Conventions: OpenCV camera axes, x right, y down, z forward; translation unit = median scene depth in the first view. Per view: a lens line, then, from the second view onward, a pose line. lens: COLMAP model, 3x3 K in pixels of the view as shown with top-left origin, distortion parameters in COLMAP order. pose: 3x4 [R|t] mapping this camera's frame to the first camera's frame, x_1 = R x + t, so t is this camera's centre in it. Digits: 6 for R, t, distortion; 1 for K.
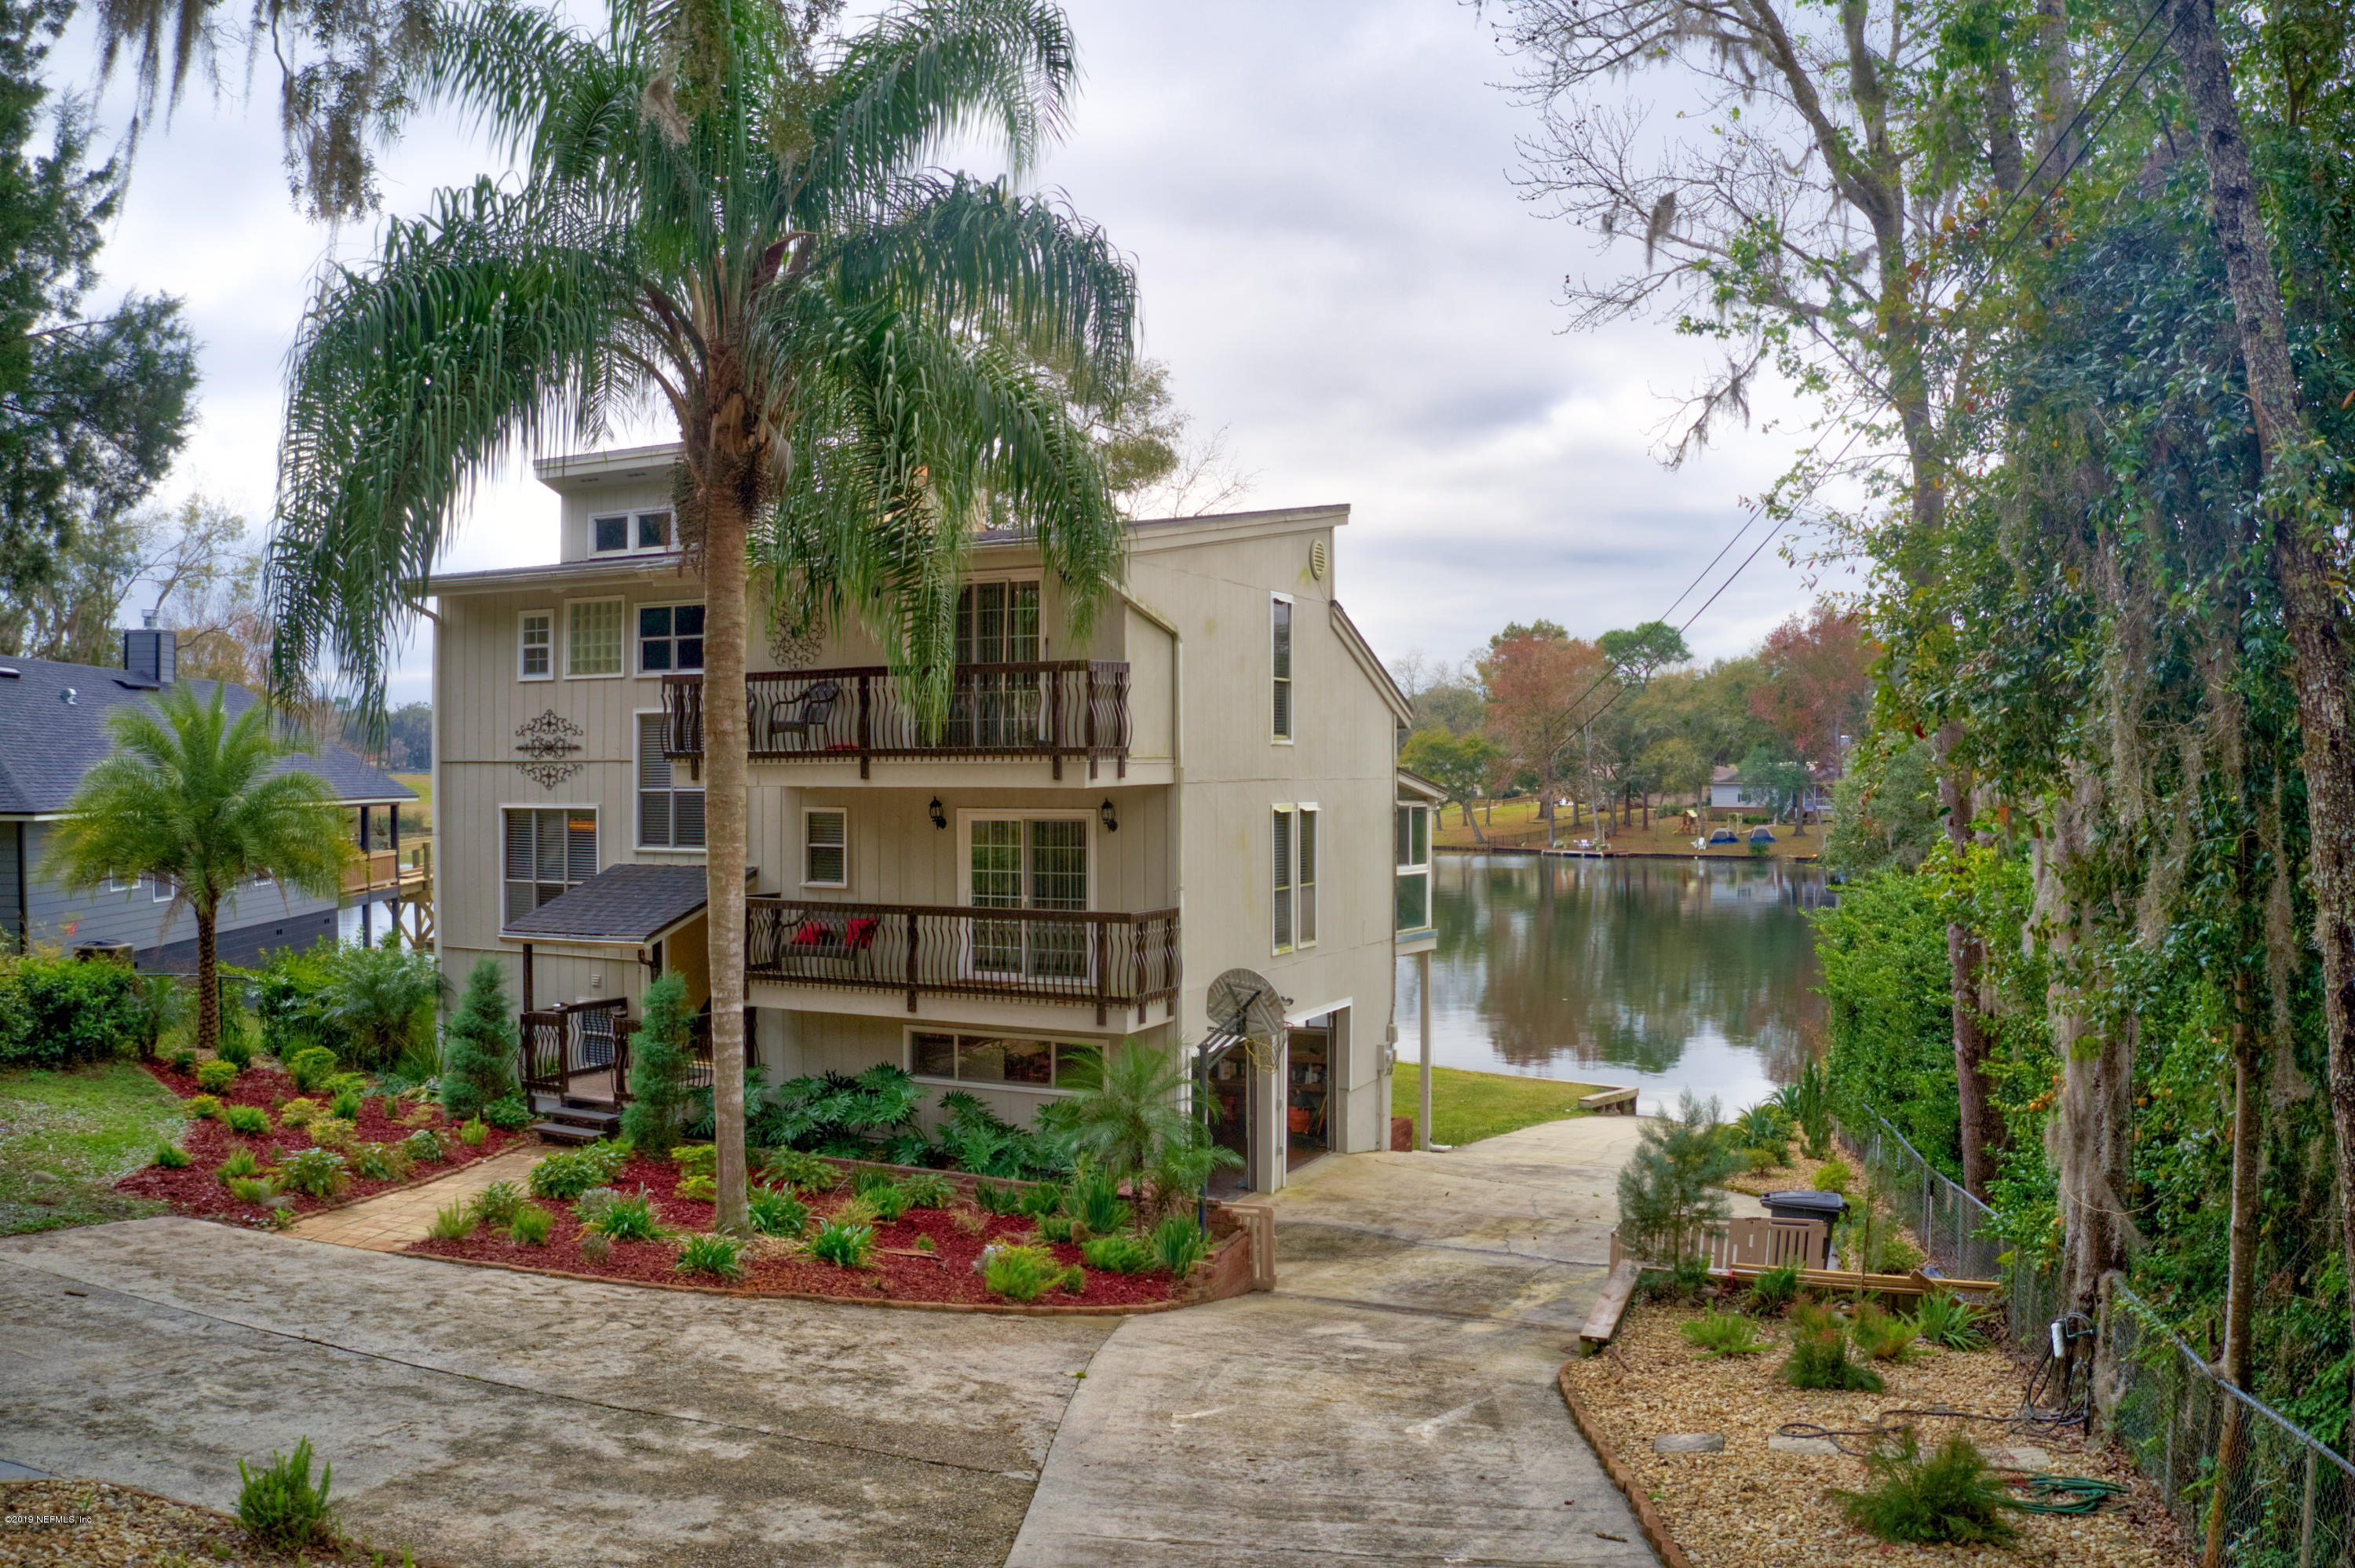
lens RADIAL K [[1827.4, 0, 1177.5], [0, 1827.4, 784.0], [0, 0, 1]] dist [-0.208561, 0.001042]
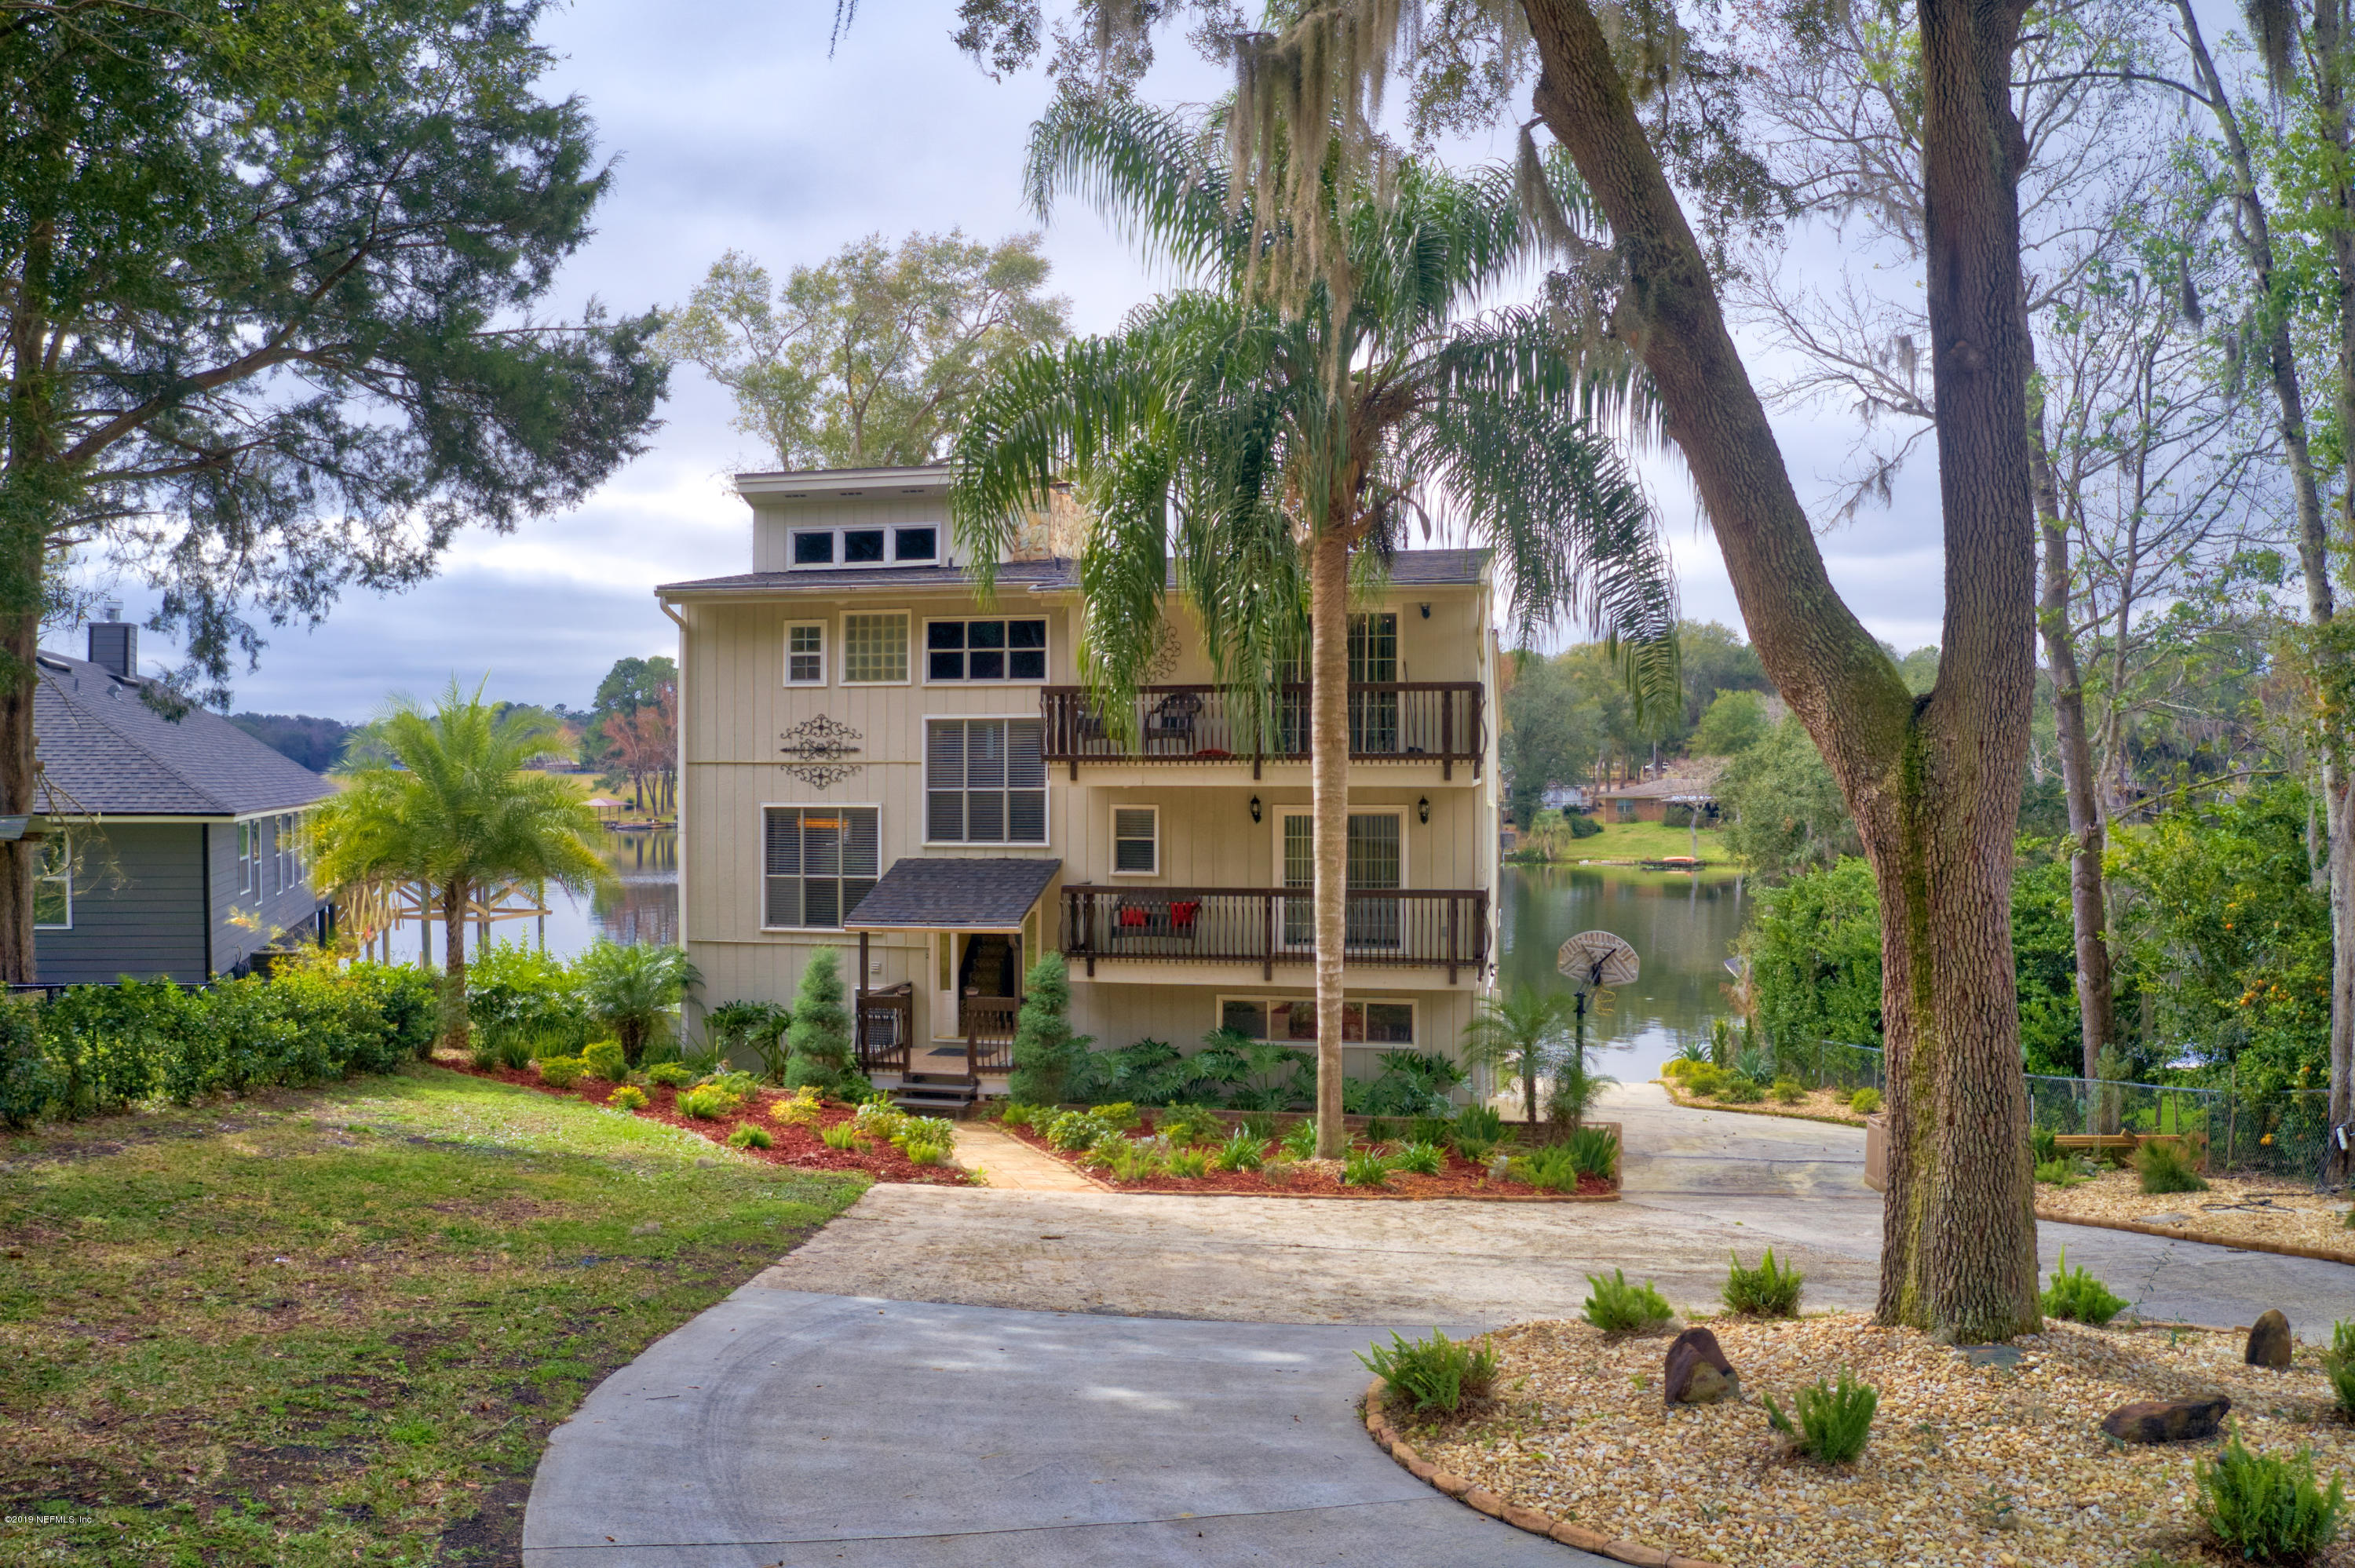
lens RADIAL K [[1827.4, 0, 1177.5], [0, 1827.4, 784.0], [0, 0, 1]] dist [-0.208561, 0.001042]
pose [[0.972529, -0.000086, 0.232781, -0.413398], [0.000216, 1.000000, -0.000534, 0.000561], [-0.232780, 0.000569, 0.972529, -0.106242]]
